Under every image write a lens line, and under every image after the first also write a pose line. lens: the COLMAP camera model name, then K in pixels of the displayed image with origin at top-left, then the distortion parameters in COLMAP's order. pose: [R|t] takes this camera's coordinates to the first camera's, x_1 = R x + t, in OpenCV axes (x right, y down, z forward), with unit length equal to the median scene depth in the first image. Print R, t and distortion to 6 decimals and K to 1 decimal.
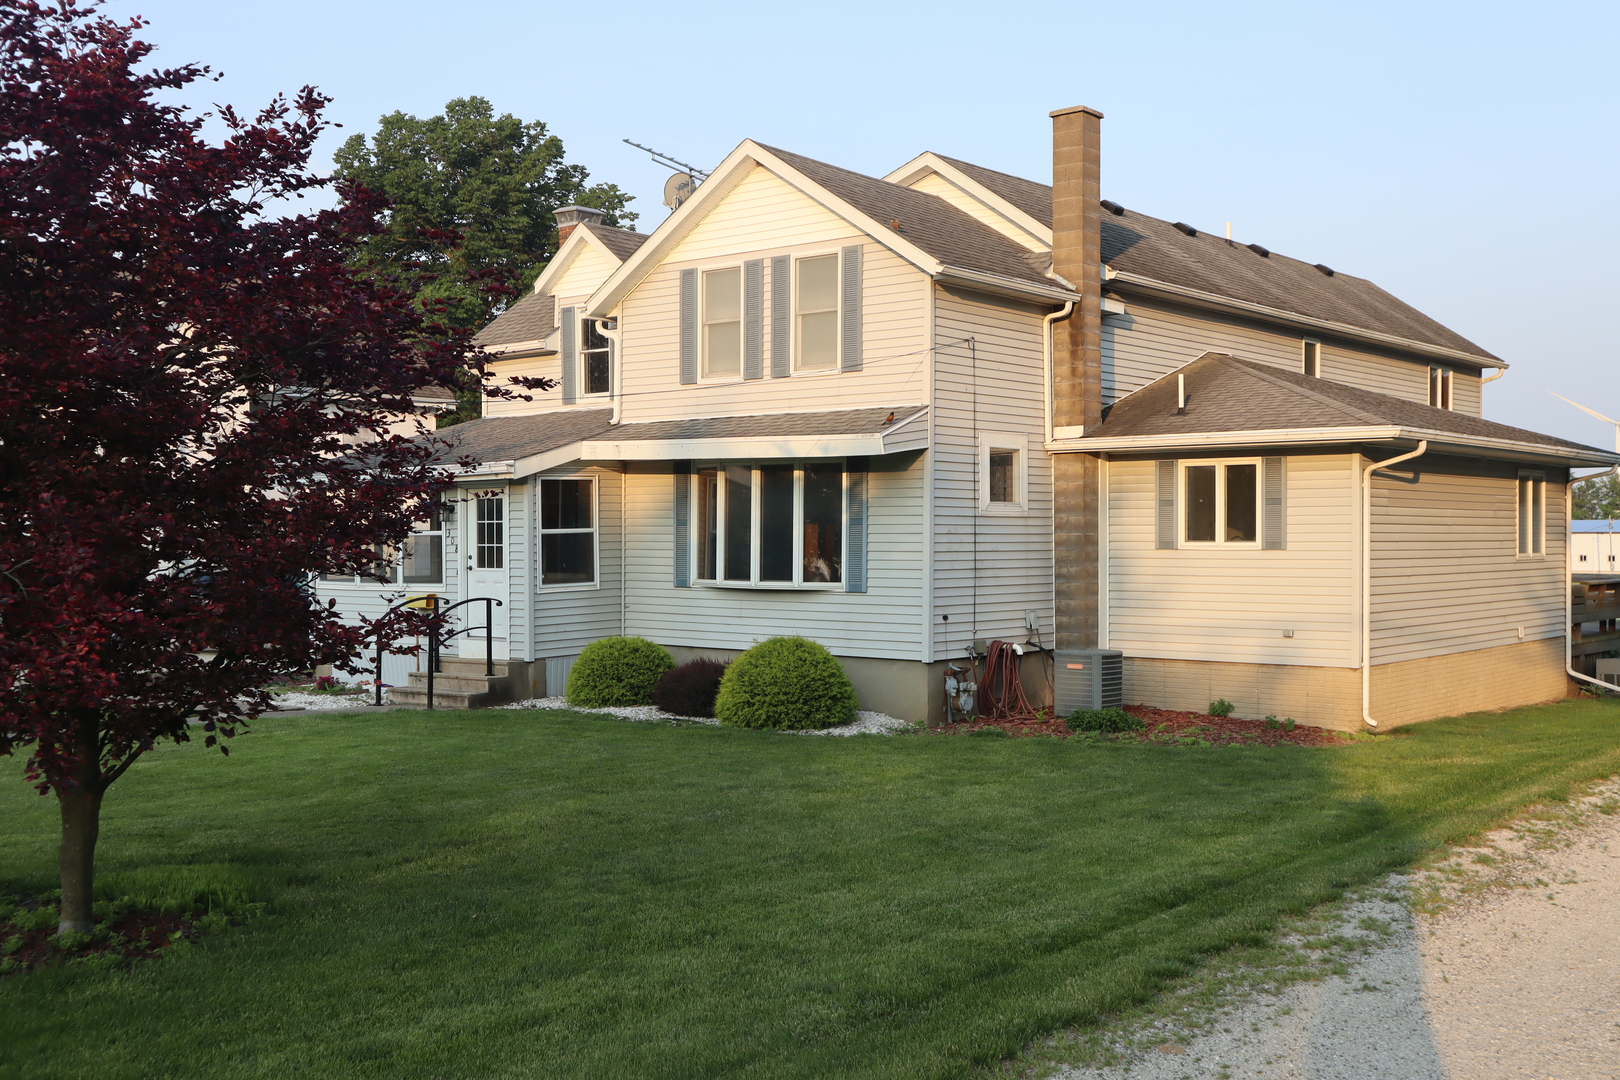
lens RADIAL K [[1630.0, 0, 816.9], [0, 1630.0, 542.0], [0, 0, 1]] dist [0.010409, 0.000000]
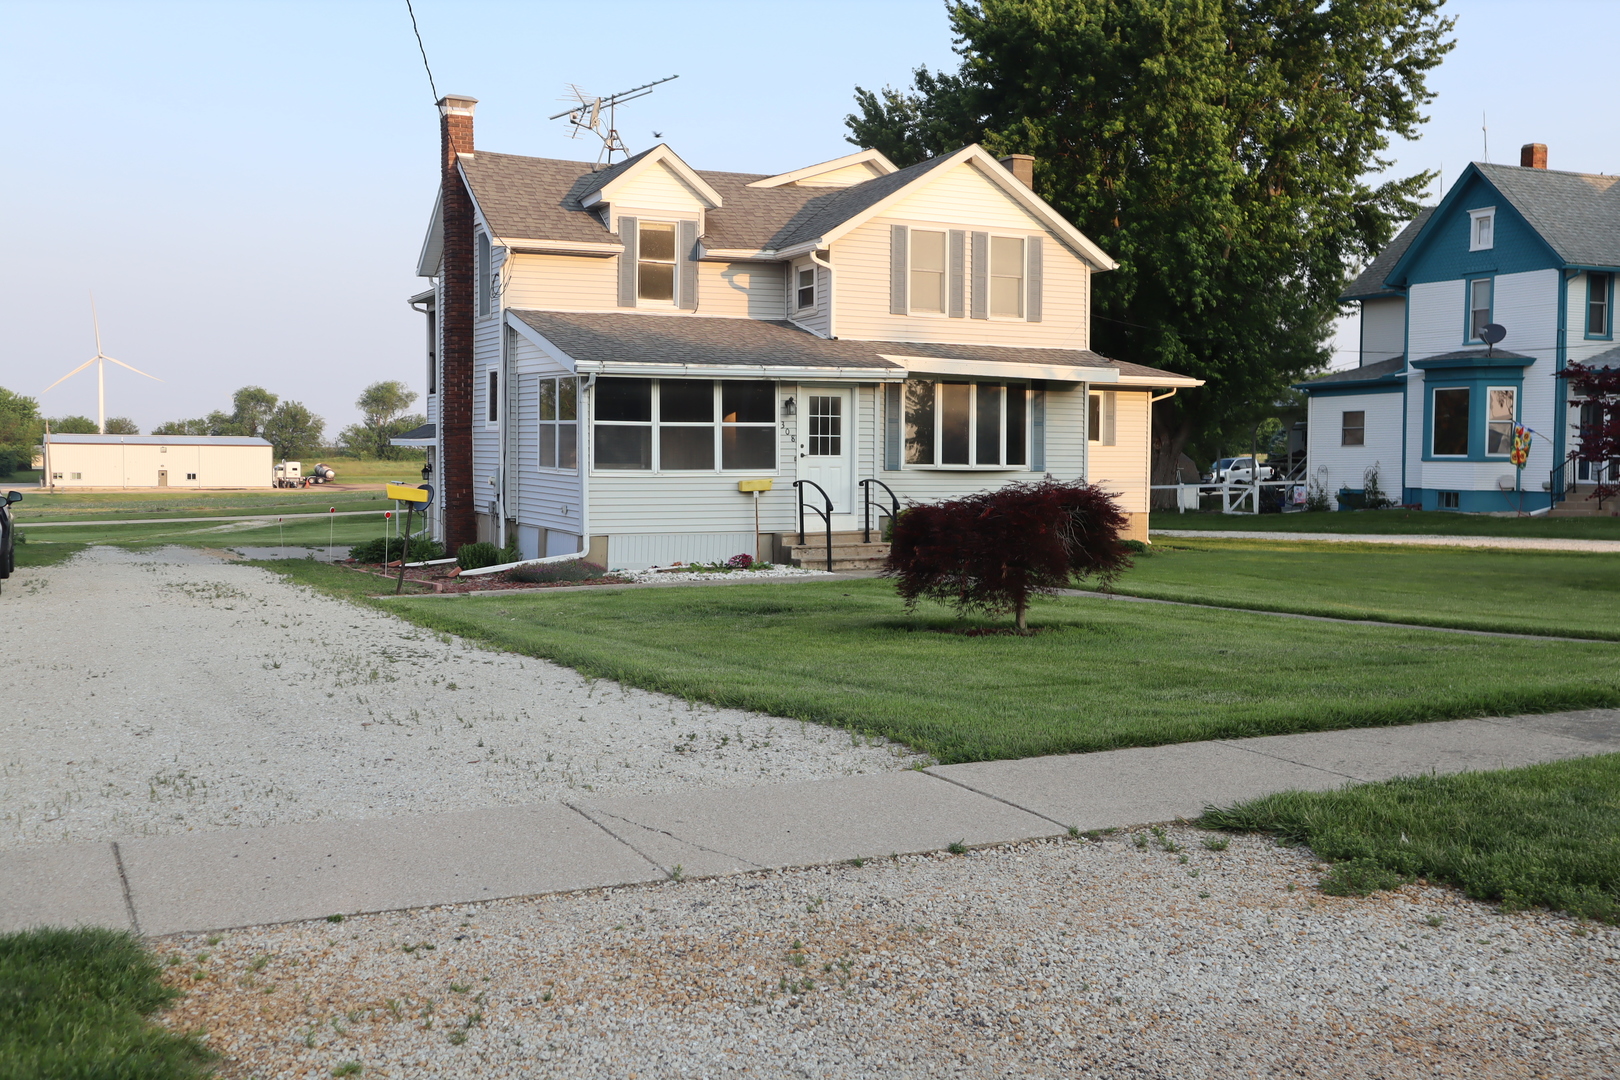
lens RADIAL K [[1705.8, 0, 810.1], [0, 1705.8, 541.1], [0, 0, 1]] dist [-0.016023, 0.000000]
pose [[0.418352, -0.039874, 0.907409, -1.405832], [-0.004564, 0.998931, 0.045999, 0.022527], [-0.908273, -0.023385, 0.417723, 0.512451]]
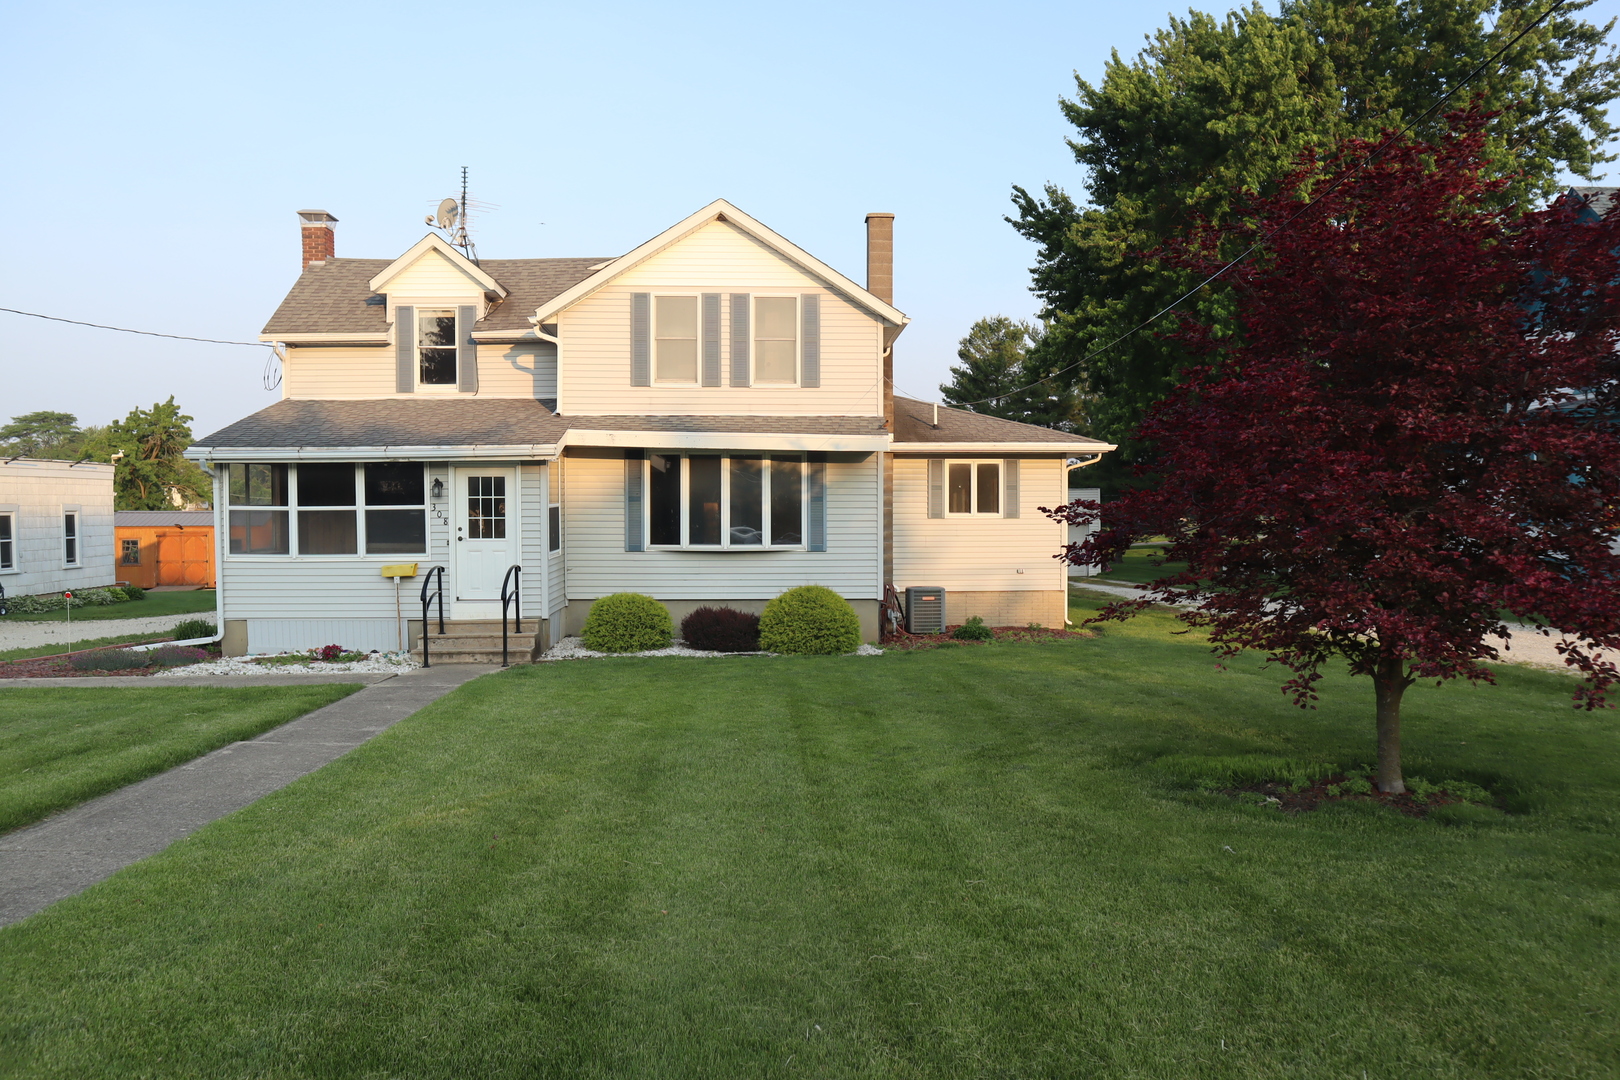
lens RADIAL K [[1246.0, 0, 805.5], [0, 1246.0, 534.6], [0, 0, 1]] dist [-0.066114, 0.031876]
pose [[0.746071, -0.012525, 0.665748, -0.637209], [0.002987, 0.999876, 0.015464, 0.000929], [-0.665859, -0.009549, 0.746016, 0.225752]]
